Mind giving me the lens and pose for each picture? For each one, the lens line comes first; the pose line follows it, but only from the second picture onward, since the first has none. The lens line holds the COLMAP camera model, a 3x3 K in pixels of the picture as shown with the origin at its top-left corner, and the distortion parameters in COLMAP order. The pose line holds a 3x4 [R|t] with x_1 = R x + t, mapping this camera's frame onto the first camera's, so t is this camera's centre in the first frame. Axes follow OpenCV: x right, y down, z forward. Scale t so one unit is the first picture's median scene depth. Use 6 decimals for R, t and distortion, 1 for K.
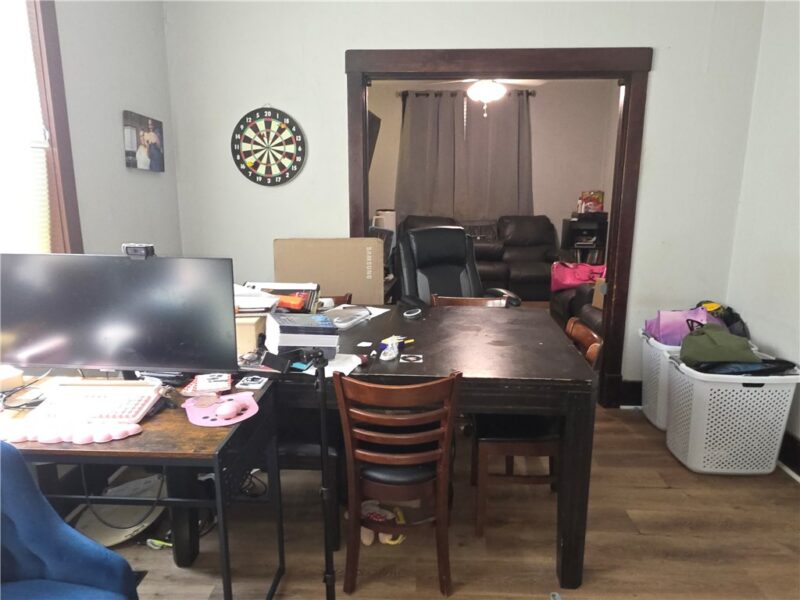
lens RADIAL K [[538.7, 0, 402.4], [0, 538.7, 298.9], [0, 0, 1]] dist [0.030525, -0.007005]
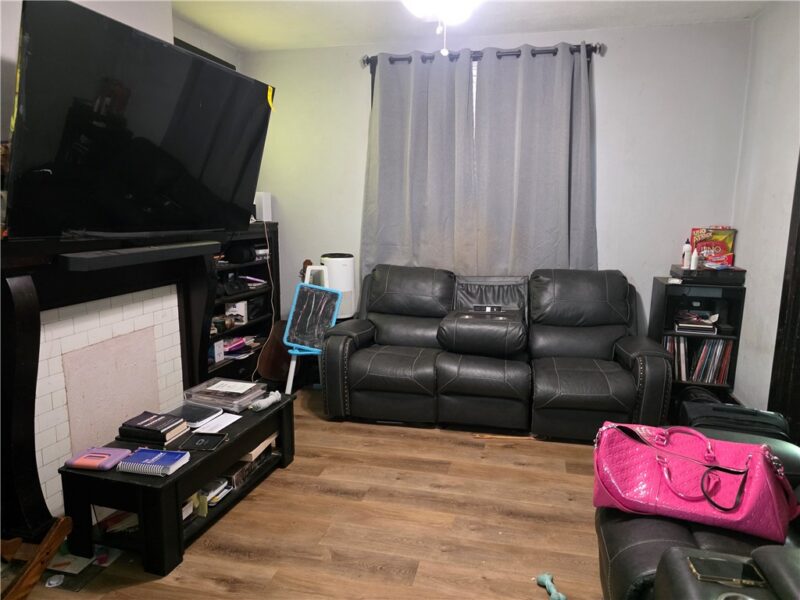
lens RADIAL K [[538.7, 0, 401.3], [0, 538.7, 305.8], [0, 0, 1]] dist [0.030525, -0.007005]
pose [[0.984312, 0.036672, -0.172584, 0.146758], [-0.042559, 0.998627, -0.030534, -0.094980], [0.171228, 0.037400, 0.984521, 0.431950]]
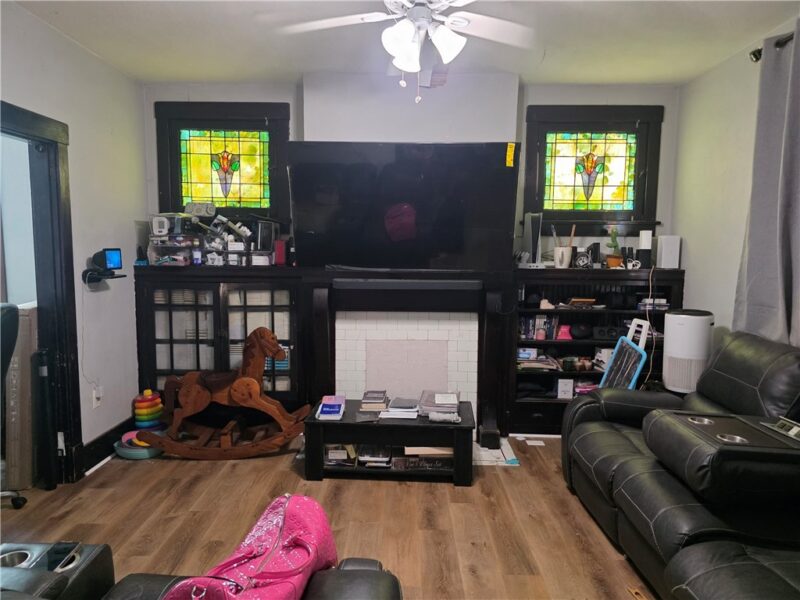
lens RADIAL K [[538.7, 0, 400.8], [0, 538.7, 298.4], [0, 0, 1]] dist [0.030525, -0.007005]
pose [[0.041628, 0.093061, -0.994790, 0.441064], [-0.217700, 0.972576, 0.081873, -0.163680], [0.975128, 0.213158, 0.060746, 0.736268]]
